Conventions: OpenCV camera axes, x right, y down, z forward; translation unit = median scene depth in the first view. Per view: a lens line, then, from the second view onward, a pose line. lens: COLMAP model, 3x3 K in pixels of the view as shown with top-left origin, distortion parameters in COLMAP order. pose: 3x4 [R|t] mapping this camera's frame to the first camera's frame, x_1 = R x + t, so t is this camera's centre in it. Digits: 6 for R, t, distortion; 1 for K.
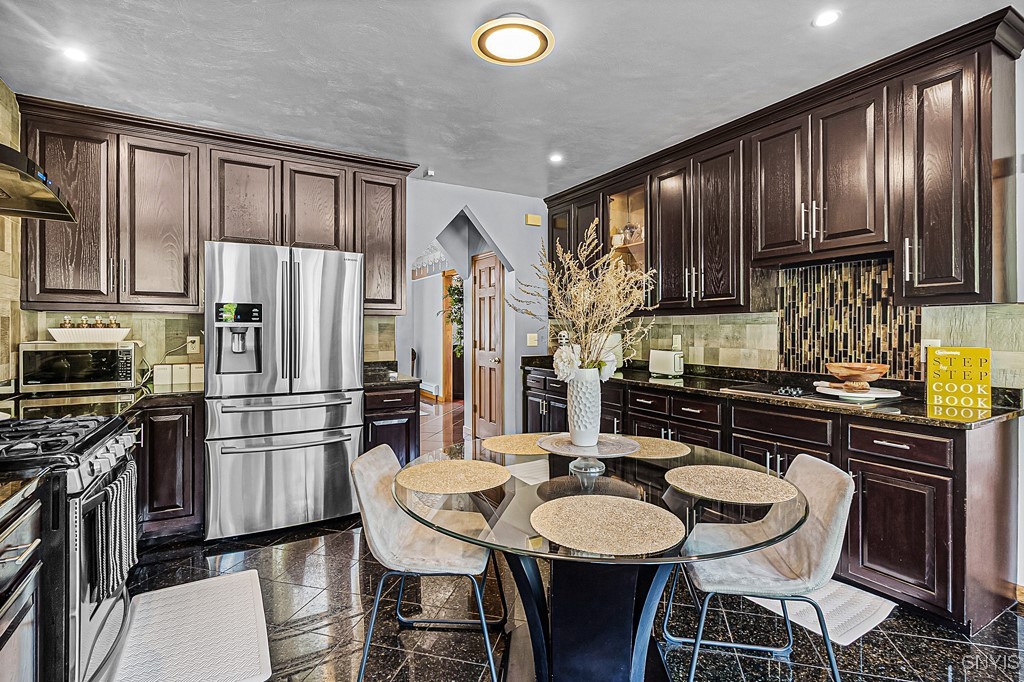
lens RADIAL K [[497.7, 0, 464.9], [0, 497.7, 342.3], [0, 0, 1]] dist [0.000816, 0.000035]
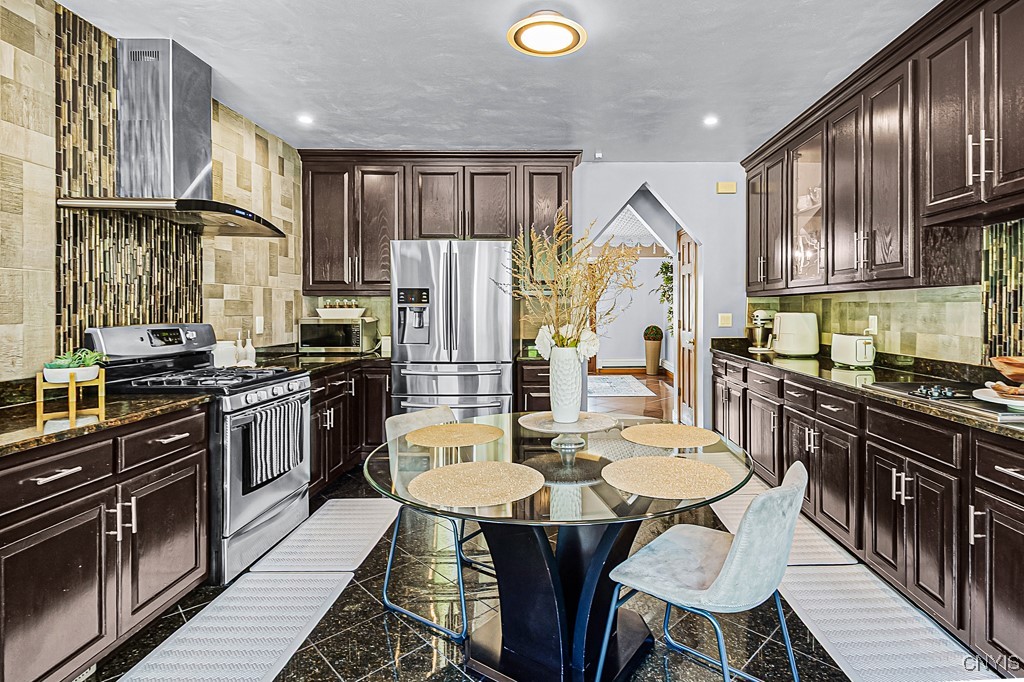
lens RADIAL K [[498.7, 0, 514.7], [0, 498.7, 327.7], [0, 0, 1]] dist [0.000715, -0.000303]
pose [[0.867951, 0.017861, -0.496329, 0.366274], [-0.011535, 0.999809, 0.015808, -0.001819], [0.496516, -0.007996, 0.867991, 0.029795]]
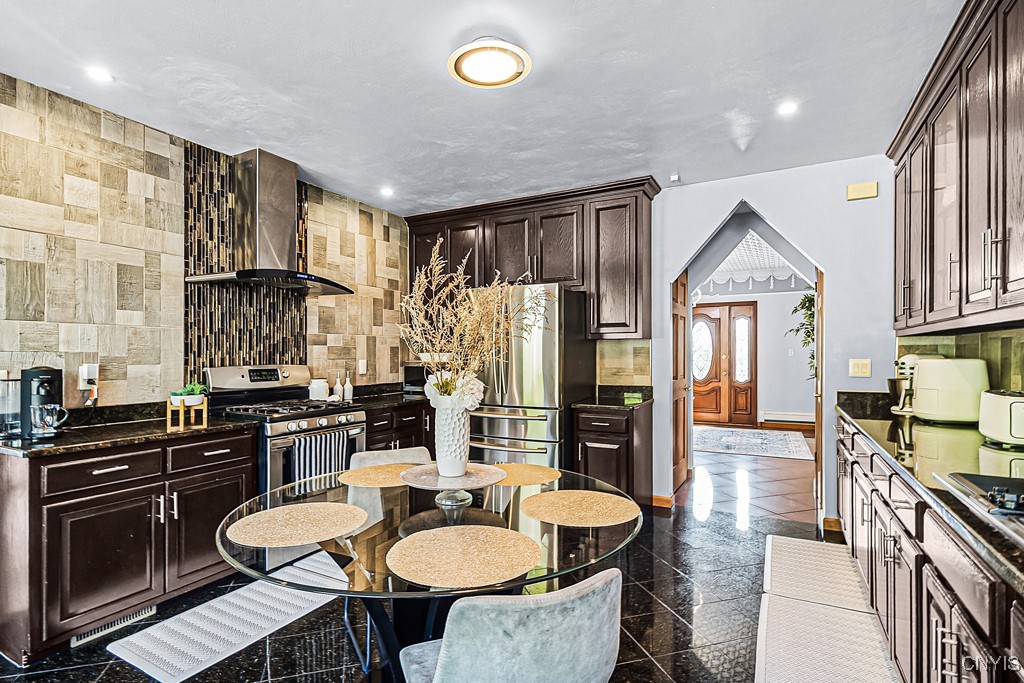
lens RADIAL K [[469.5, 0, 474.4], [0, 469.5, 369.0], [0, 0, 1]] dist [0.001132, 0.000048]
pose [[0.535707, 0.027520, -0.843955, 0.569456], [-0.019033, 0.999608, 0.020515, -0.010231], [0.844189, 0.005073, 0.536021, 0.306010]]
